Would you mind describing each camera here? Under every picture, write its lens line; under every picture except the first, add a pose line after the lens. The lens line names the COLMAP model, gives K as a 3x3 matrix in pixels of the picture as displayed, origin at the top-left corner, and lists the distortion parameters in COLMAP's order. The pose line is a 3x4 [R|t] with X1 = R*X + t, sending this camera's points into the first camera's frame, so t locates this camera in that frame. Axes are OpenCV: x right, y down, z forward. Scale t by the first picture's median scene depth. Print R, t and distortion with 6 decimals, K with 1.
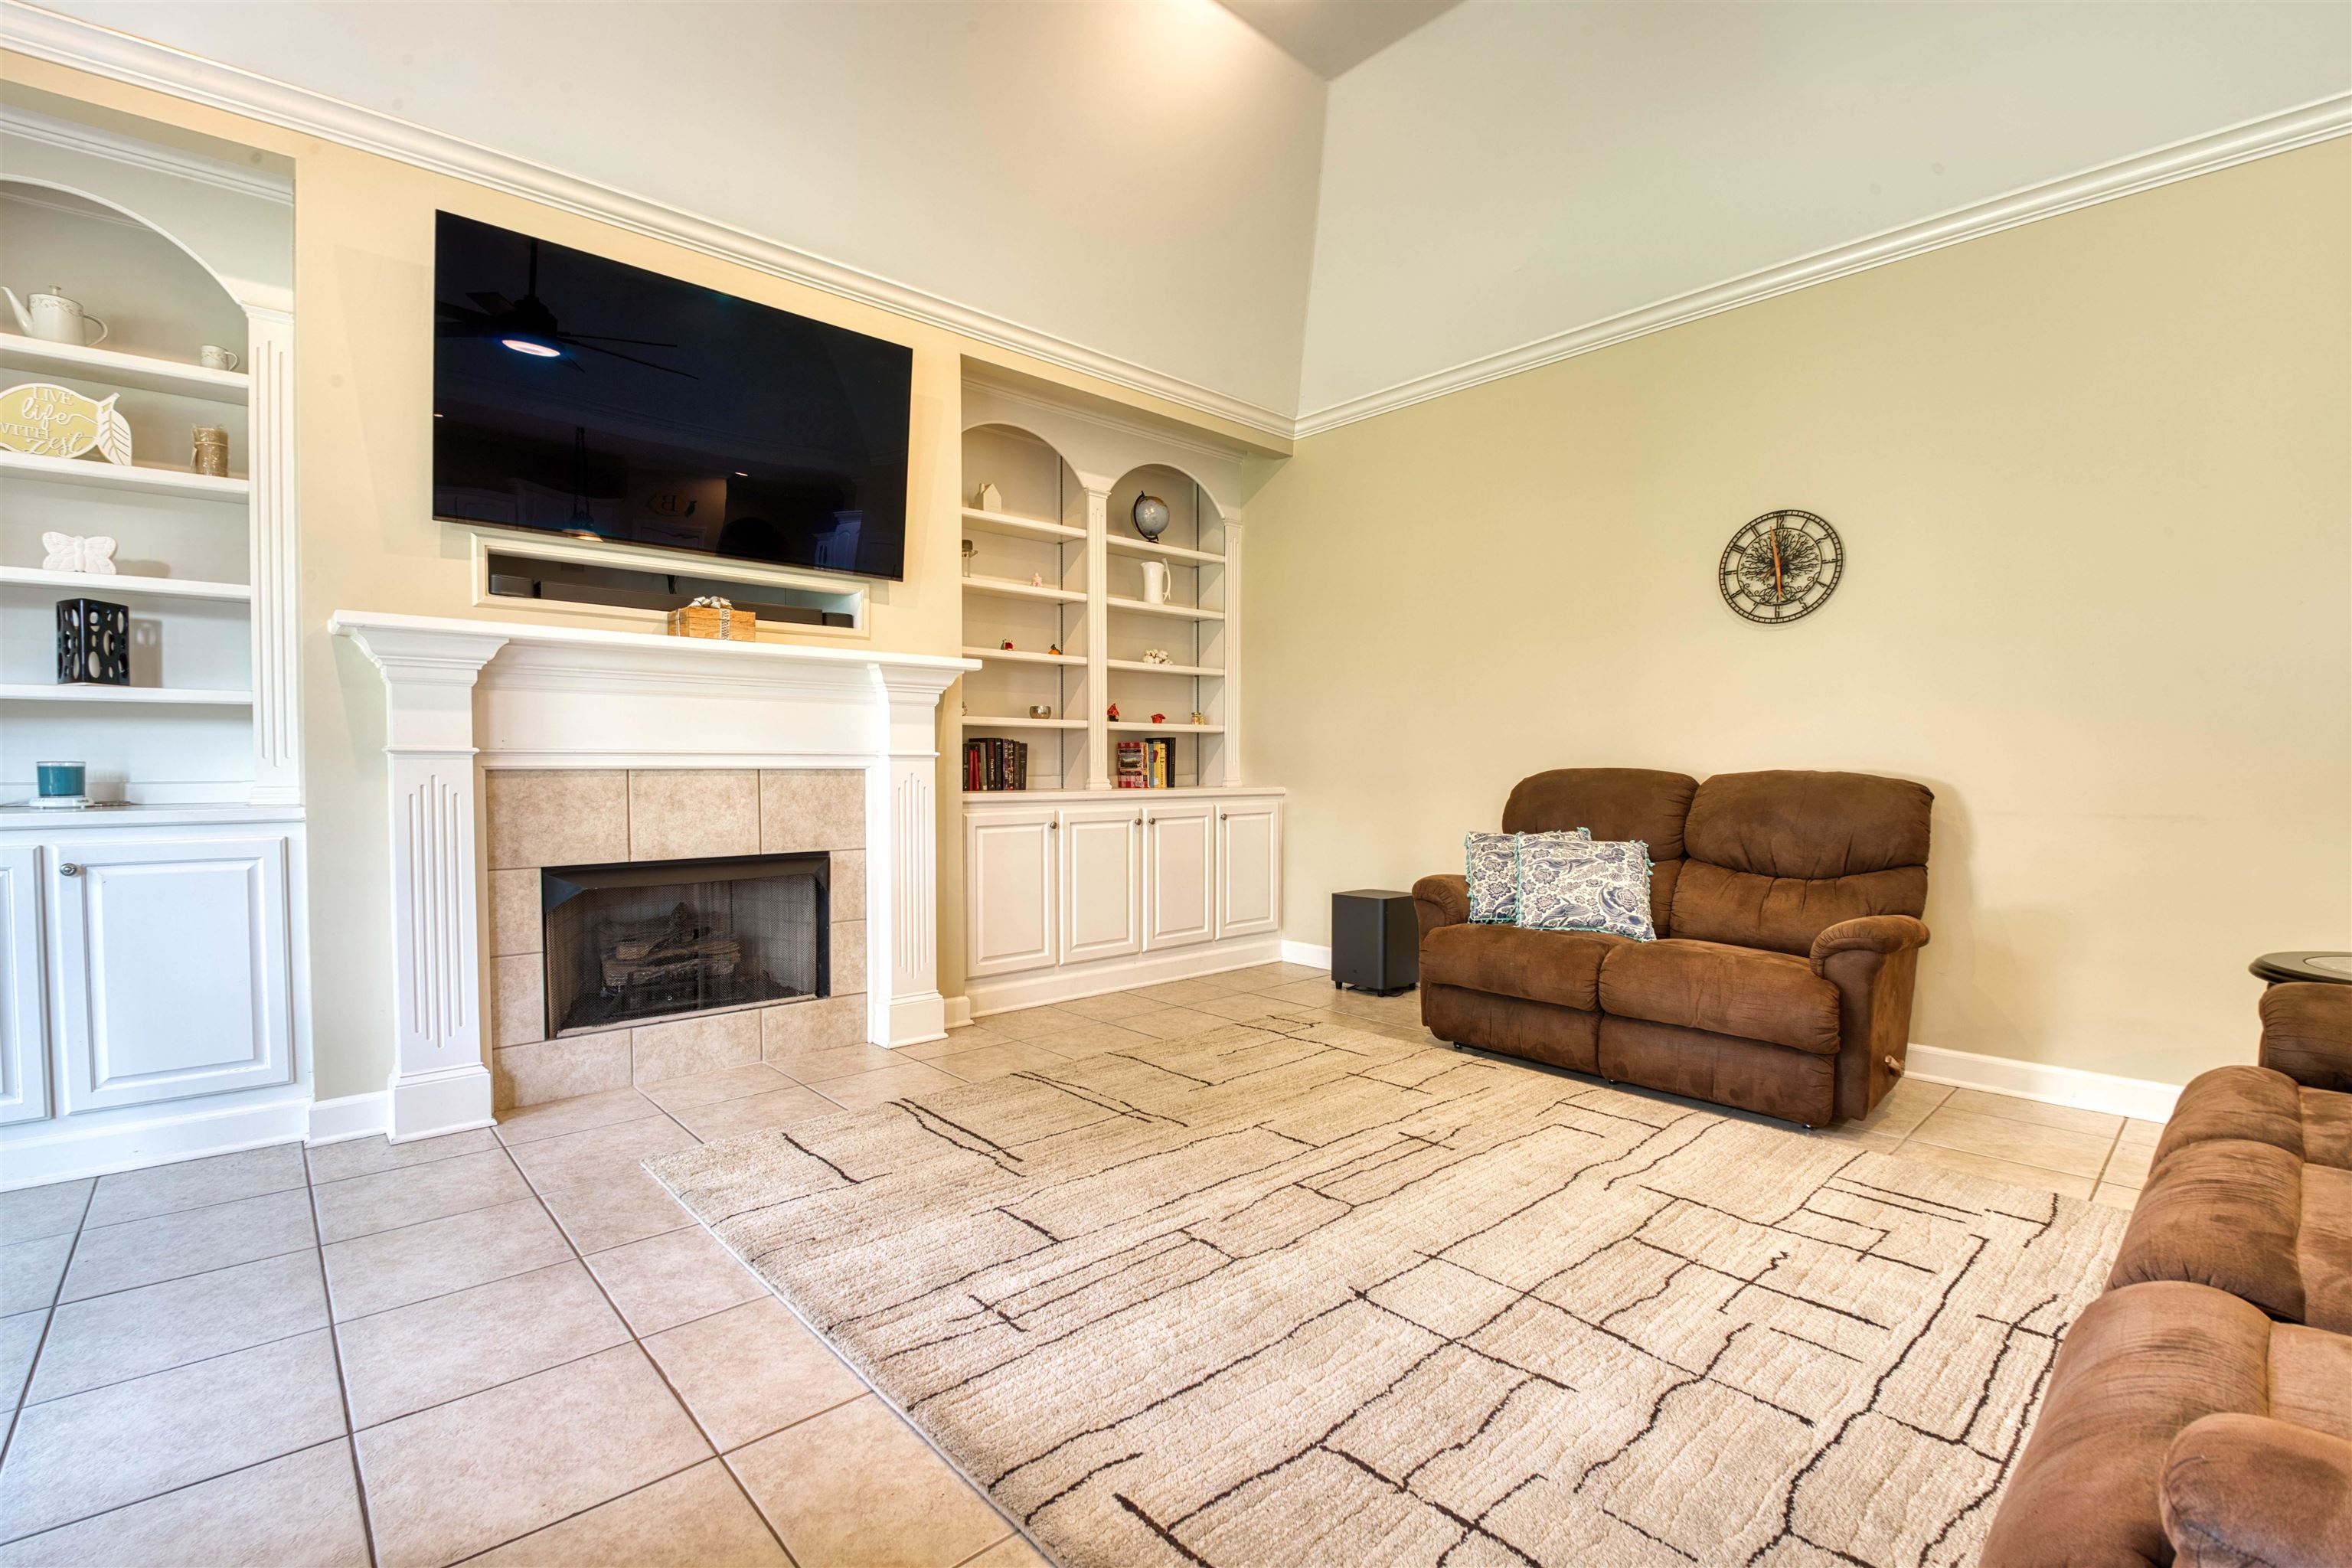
lens RADIAL K [[1046.5, 0, 1170.8], [0, 1046.5, 780.5], [0, 0, 1]] dist [-0.019983, -0.004382]
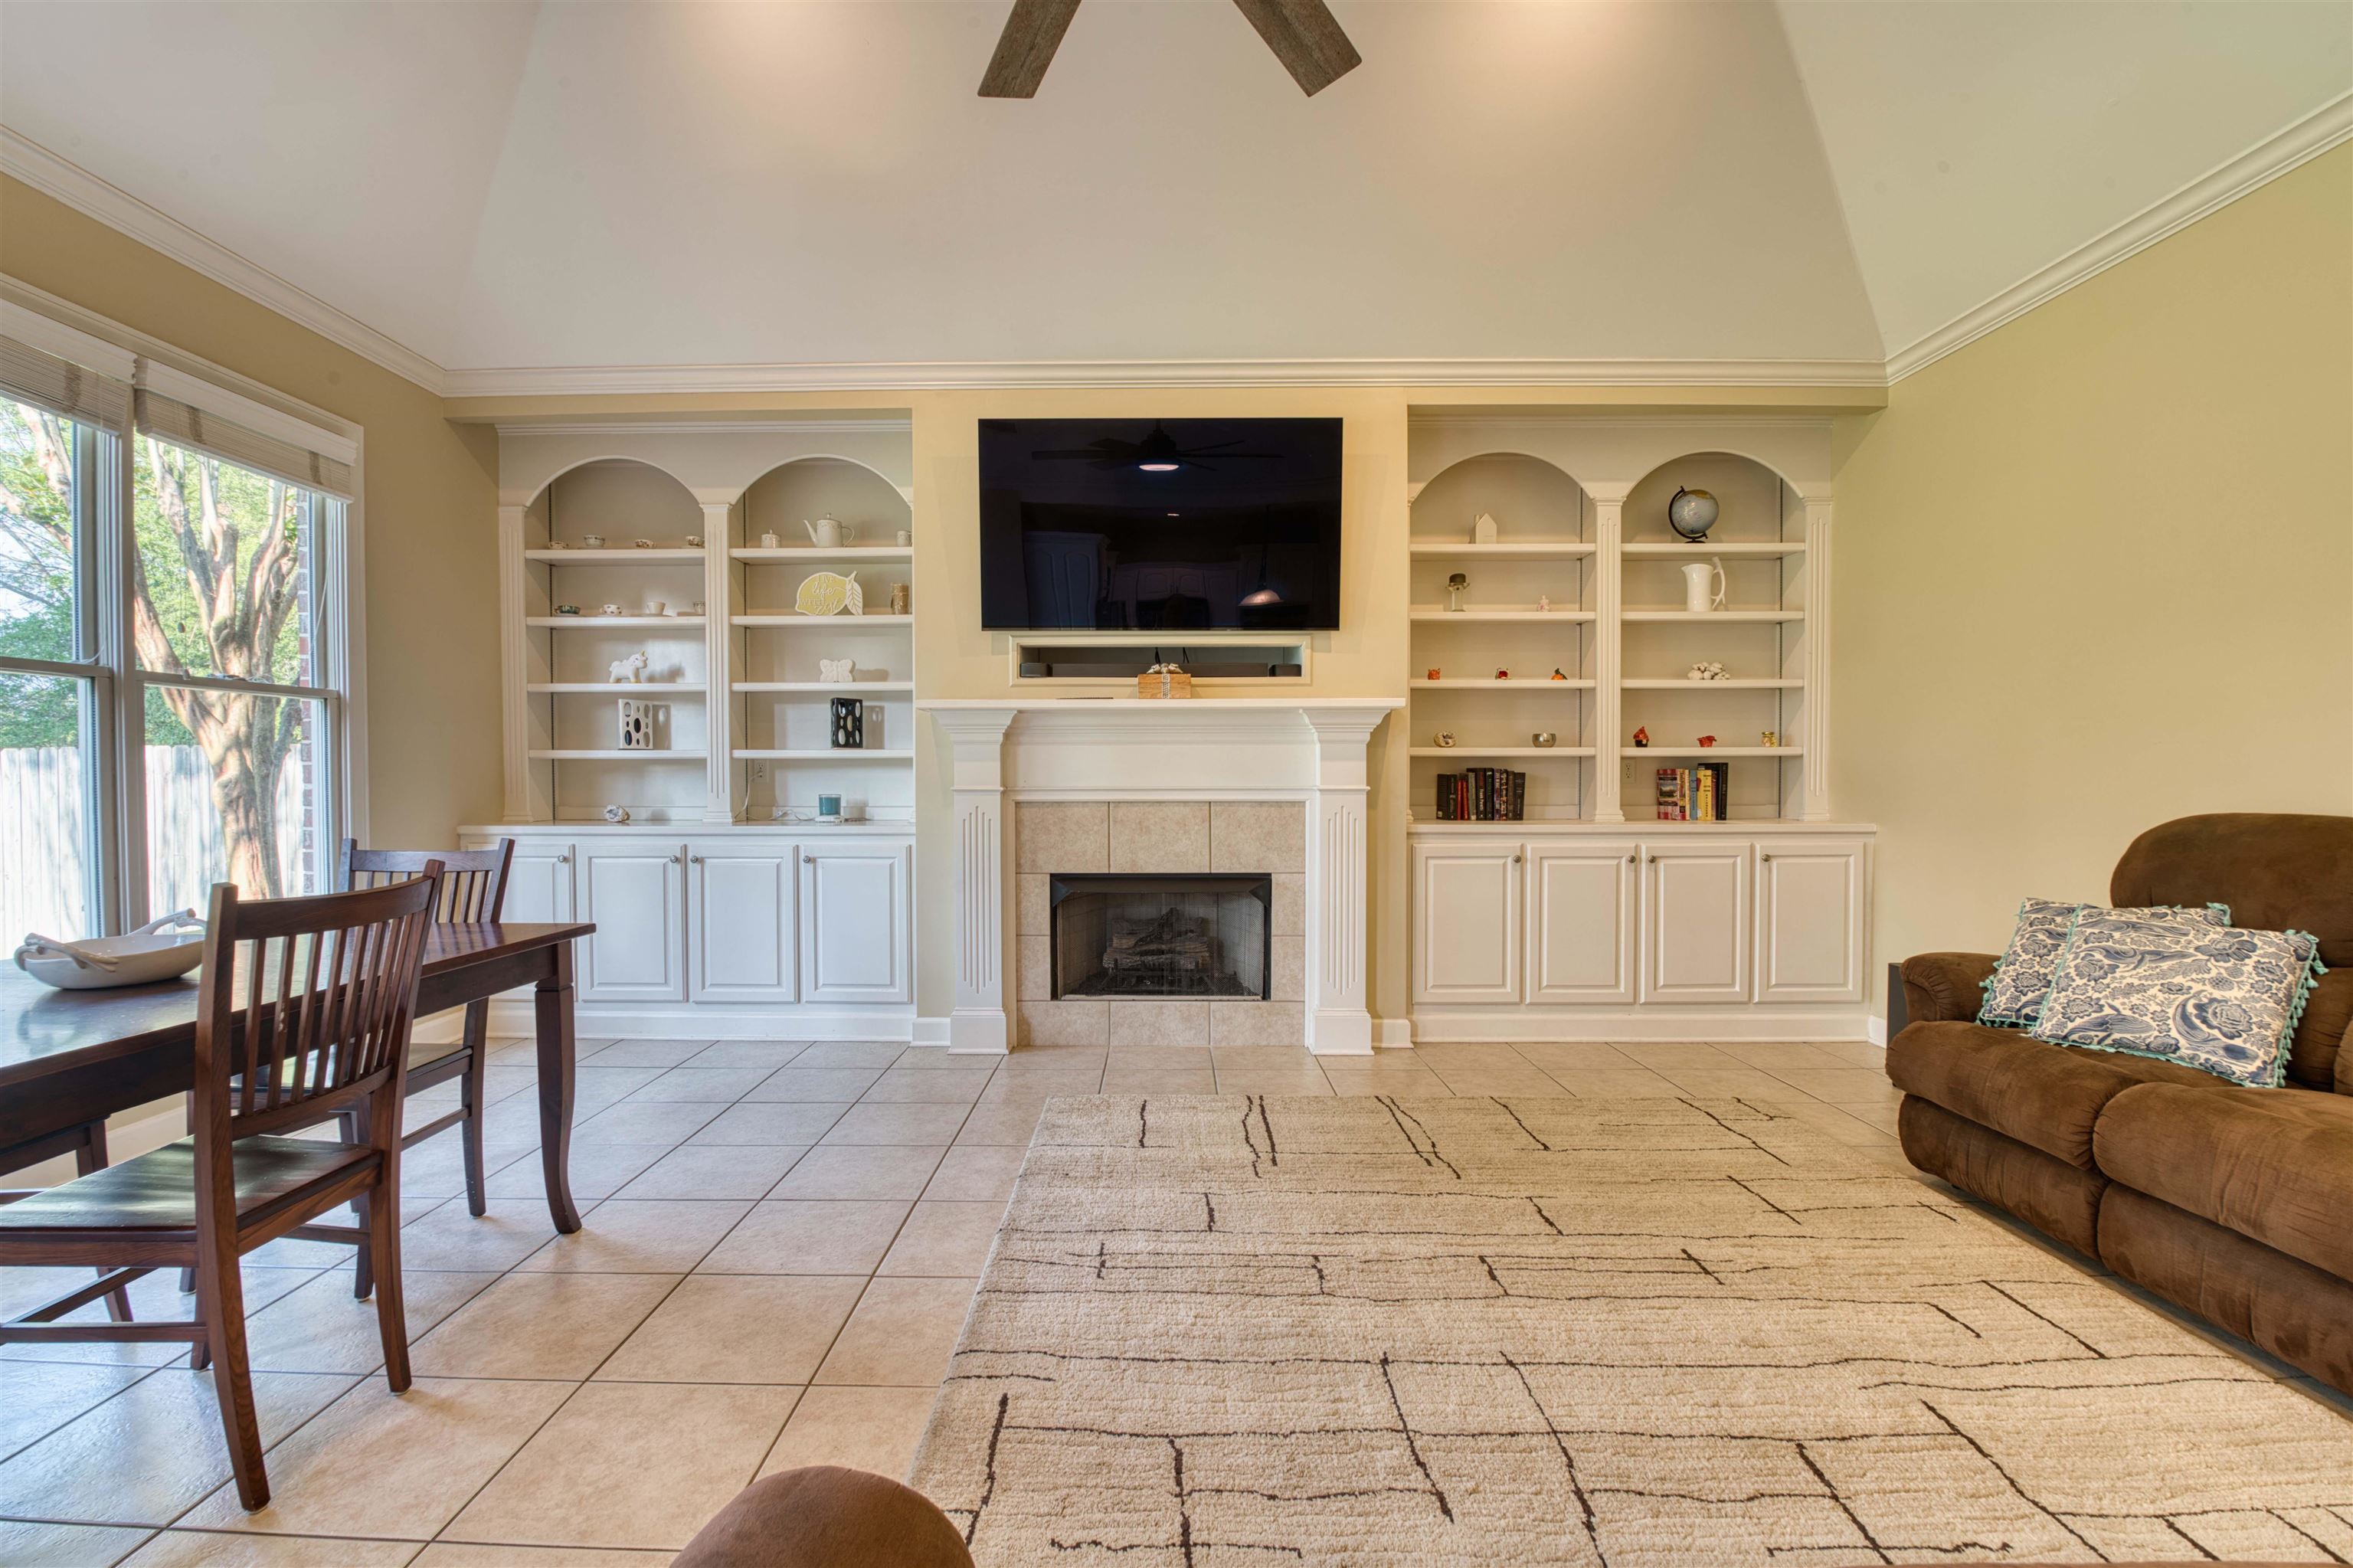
lens RADIAL K [[1046.9, 0, 1134.0], [0, 1046.9, 779.3], [0, 0, 1]] dist [-0.019983, -0.004382]
pose [[0.727559, -0.000684, -0.686045, 0.411213], [-0.007668, 0.999929, -0.009129, -0.027808], [0.686002, 0.011903, 0.727502, 0.069163]]
